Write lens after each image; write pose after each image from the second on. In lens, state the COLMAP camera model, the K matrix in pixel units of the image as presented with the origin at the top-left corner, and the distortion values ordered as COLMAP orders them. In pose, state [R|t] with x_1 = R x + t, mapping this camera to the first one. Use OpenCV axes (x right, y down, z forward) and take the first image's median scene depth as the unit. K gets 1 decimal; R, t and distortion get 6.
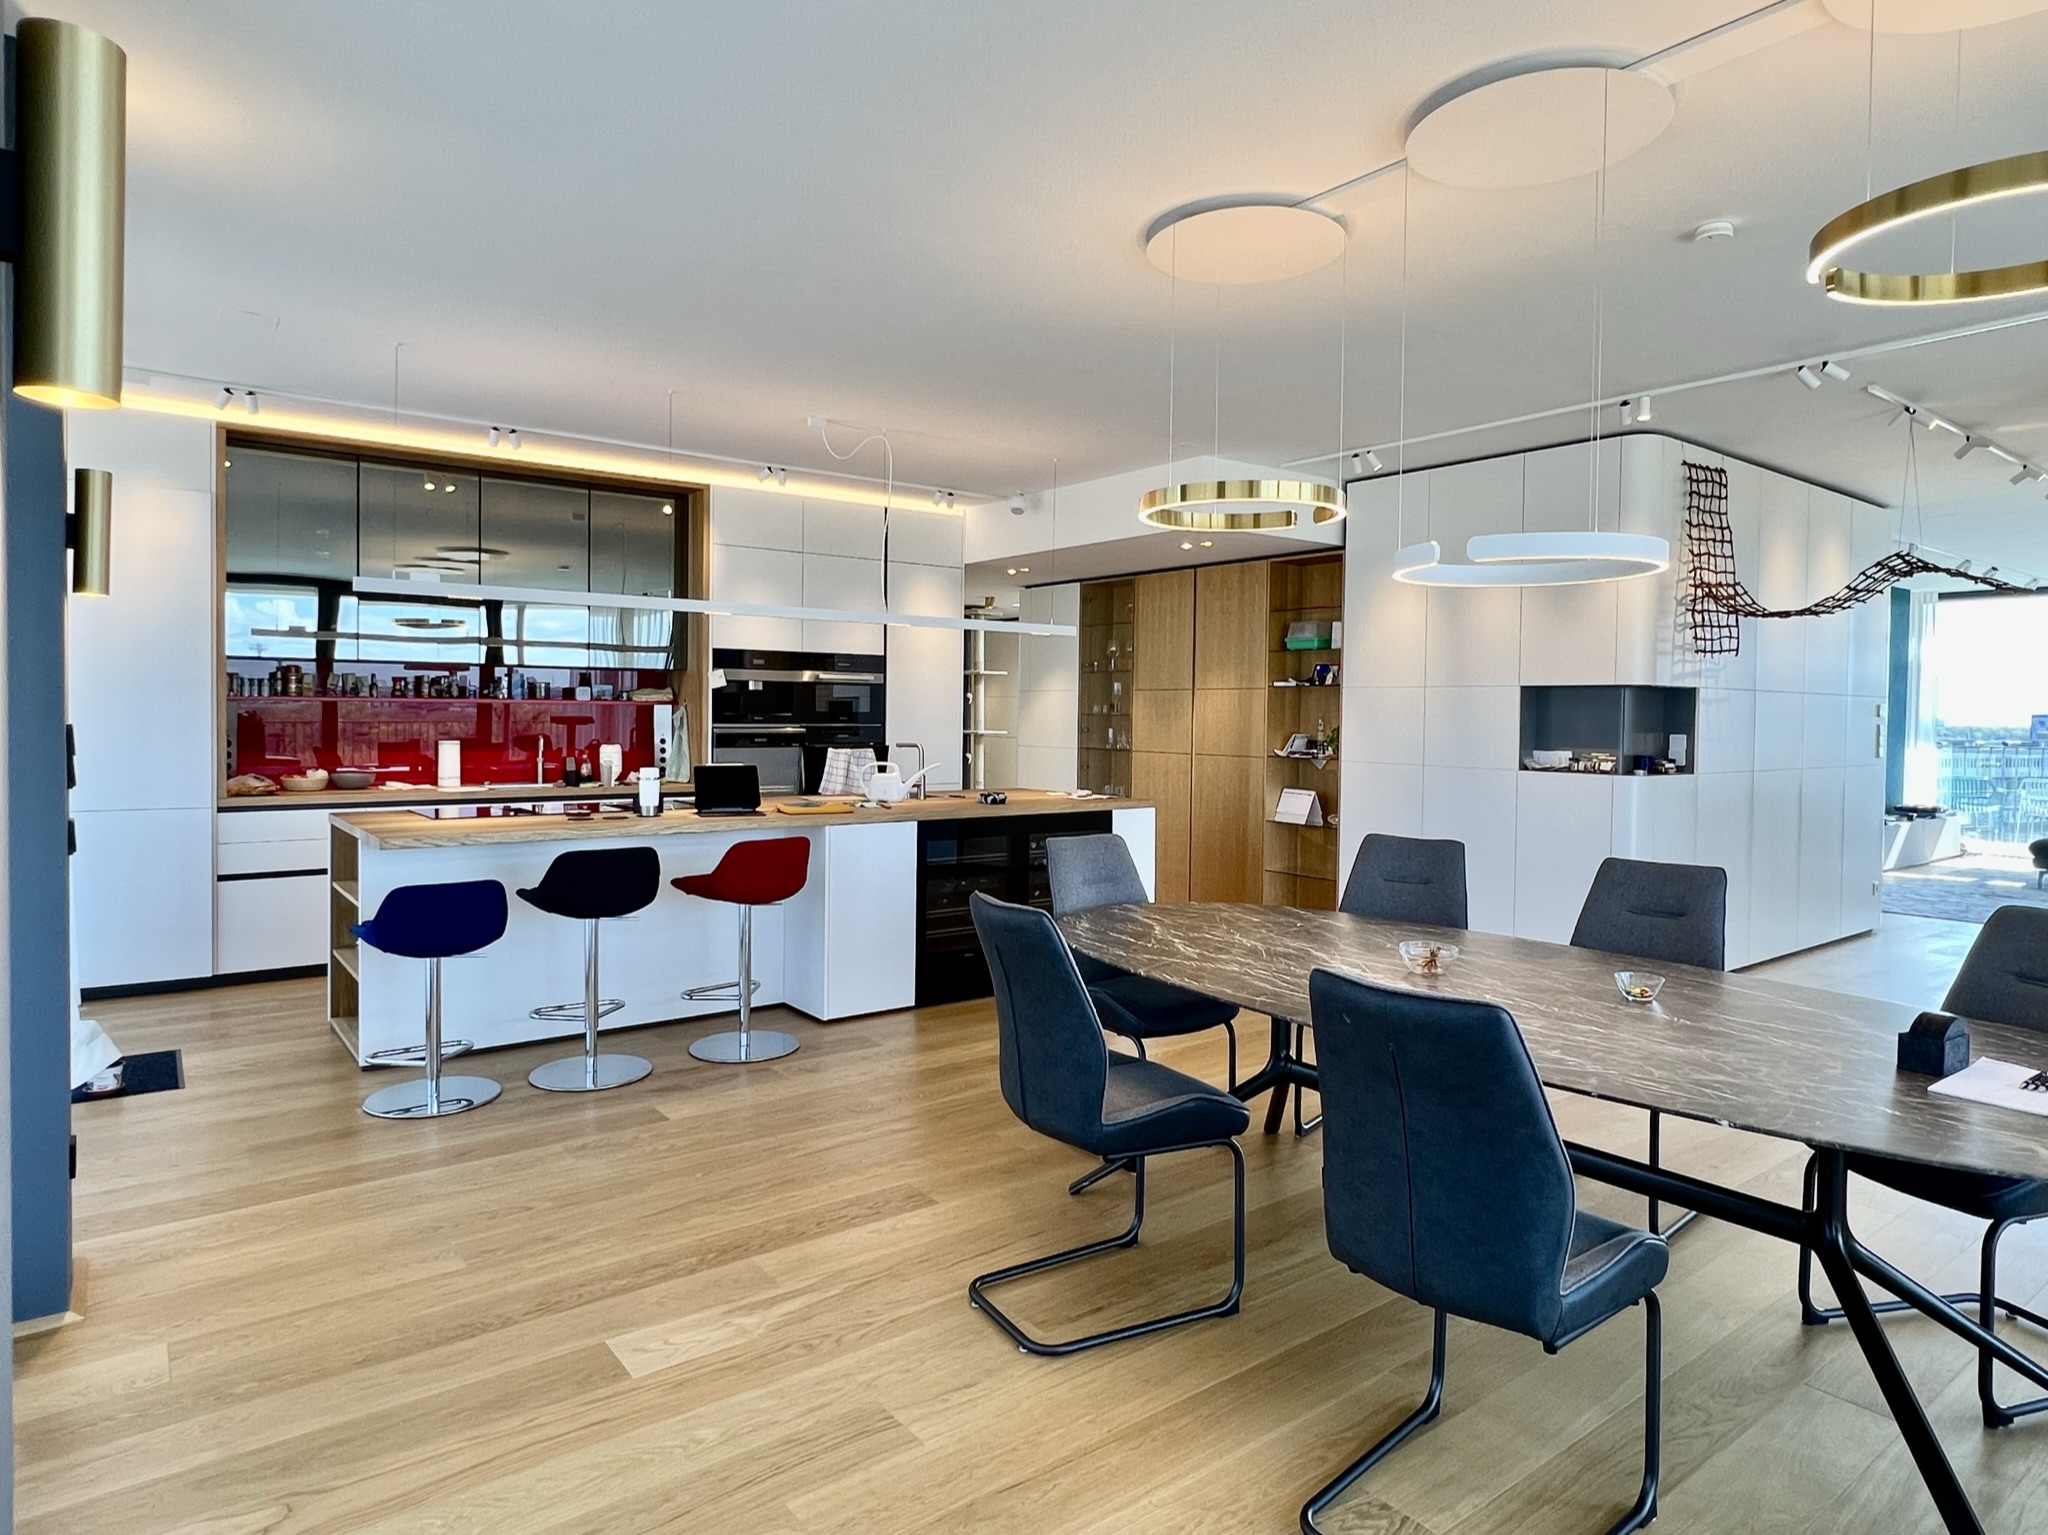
lens RADIAL K [[1232.7, 0, 1024.0], [0, 1232.7, 767.5], [0, 0, 1]] dist [0.000628, 0.001406]
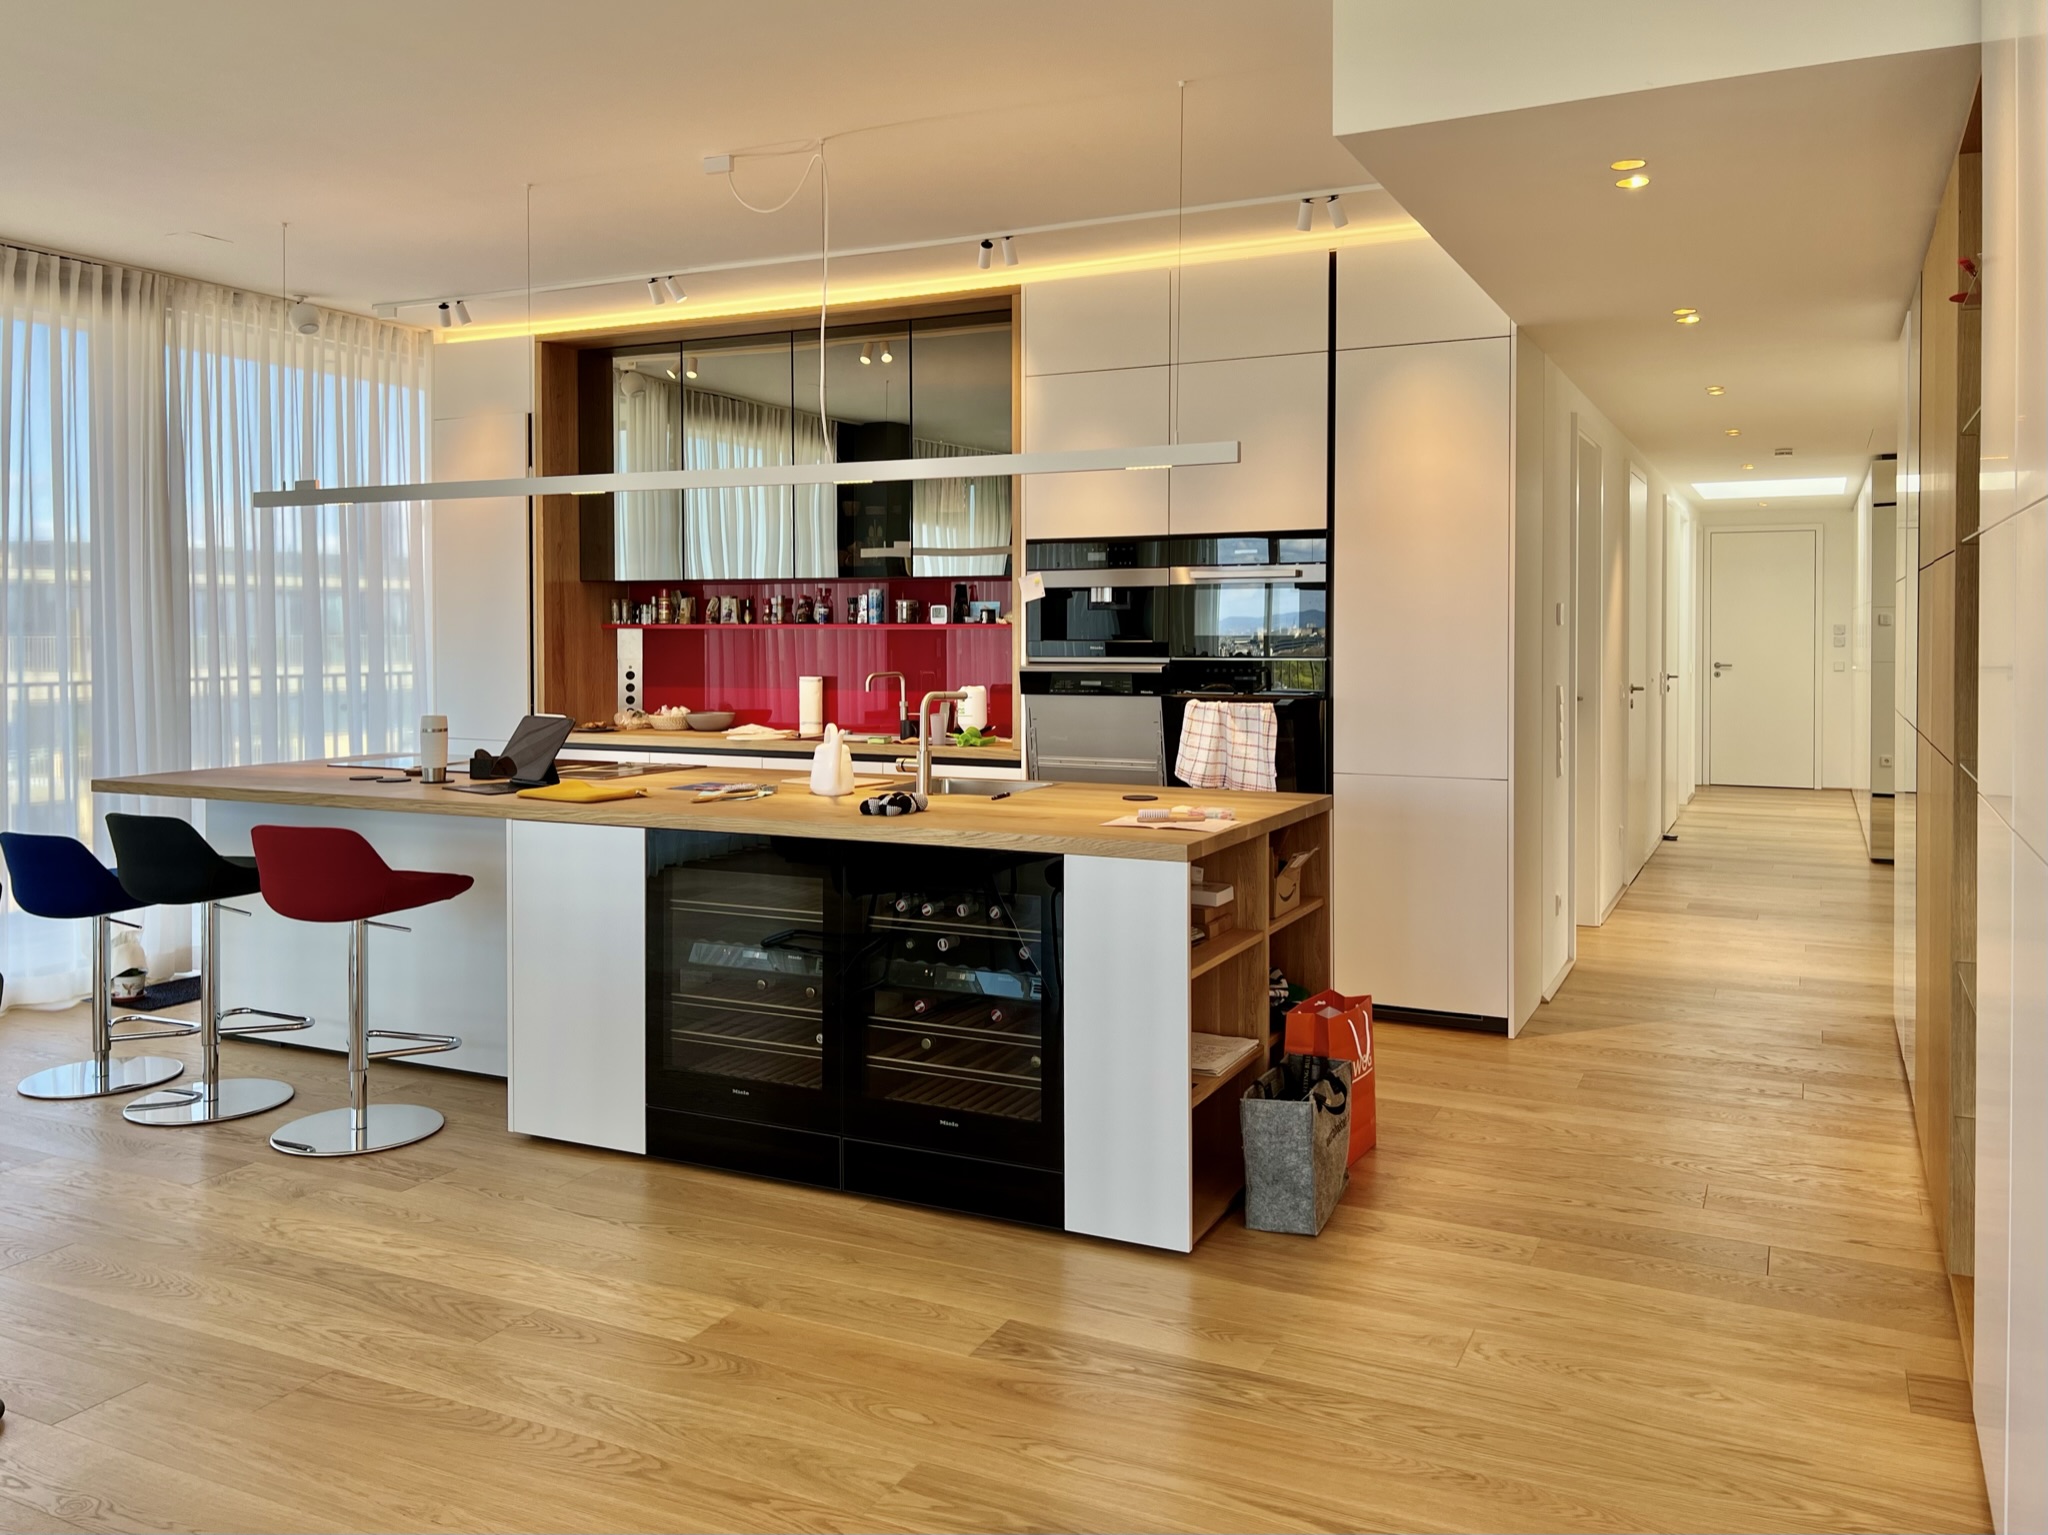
lens RADIAL K [[1606.2, 0, 1027.1], [0, 1606.2, 668.1], [0, 0, 1]] dist [0.032404, -0.007111]
pose [[0.433343, 0.009922, -0.901174, 0.535676], [-0.033006, 0.999443, -0.004868, -0.027029], [0.900624, 0.031853, 0.433429, 0.678883]]
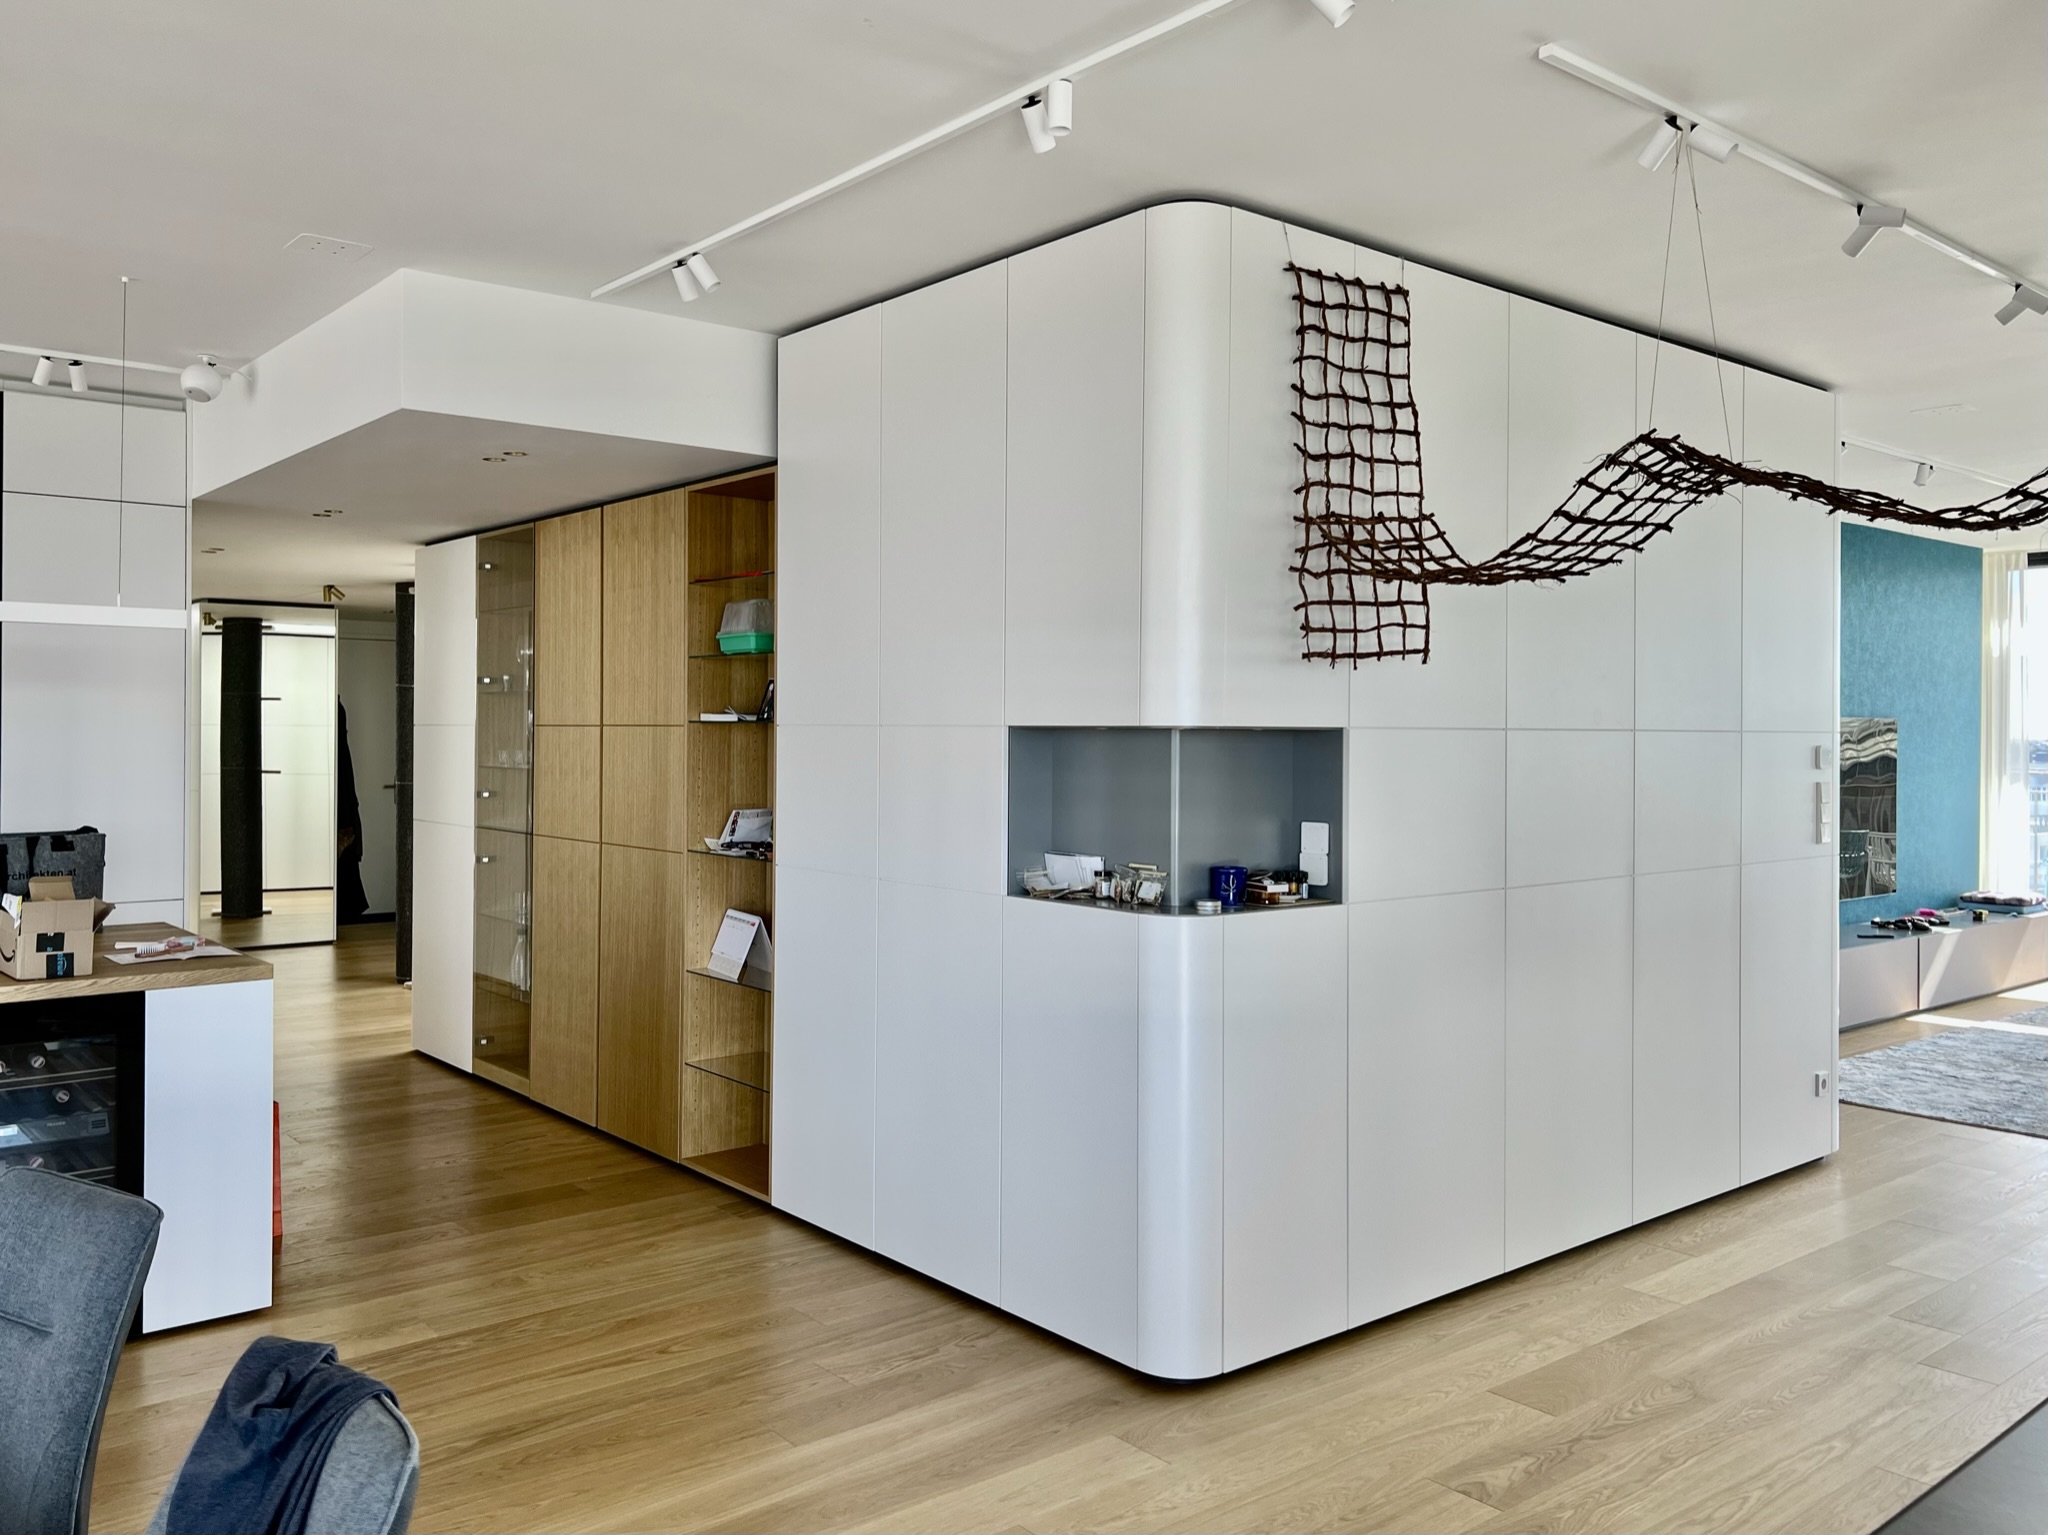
lens RADIAL K [[1596.7, 0, 1024.0], [0, 1596.7, 767.5], [0, 0, 1]] dist [0.038719, -0.036823]
pose [[0.999716, -0.007768, 0.022522, 0.372006], [0.008253, 0.999734, -0.021537, -0.033638], [-0.022349, 0.021717, 0.999514, 0.337099]]
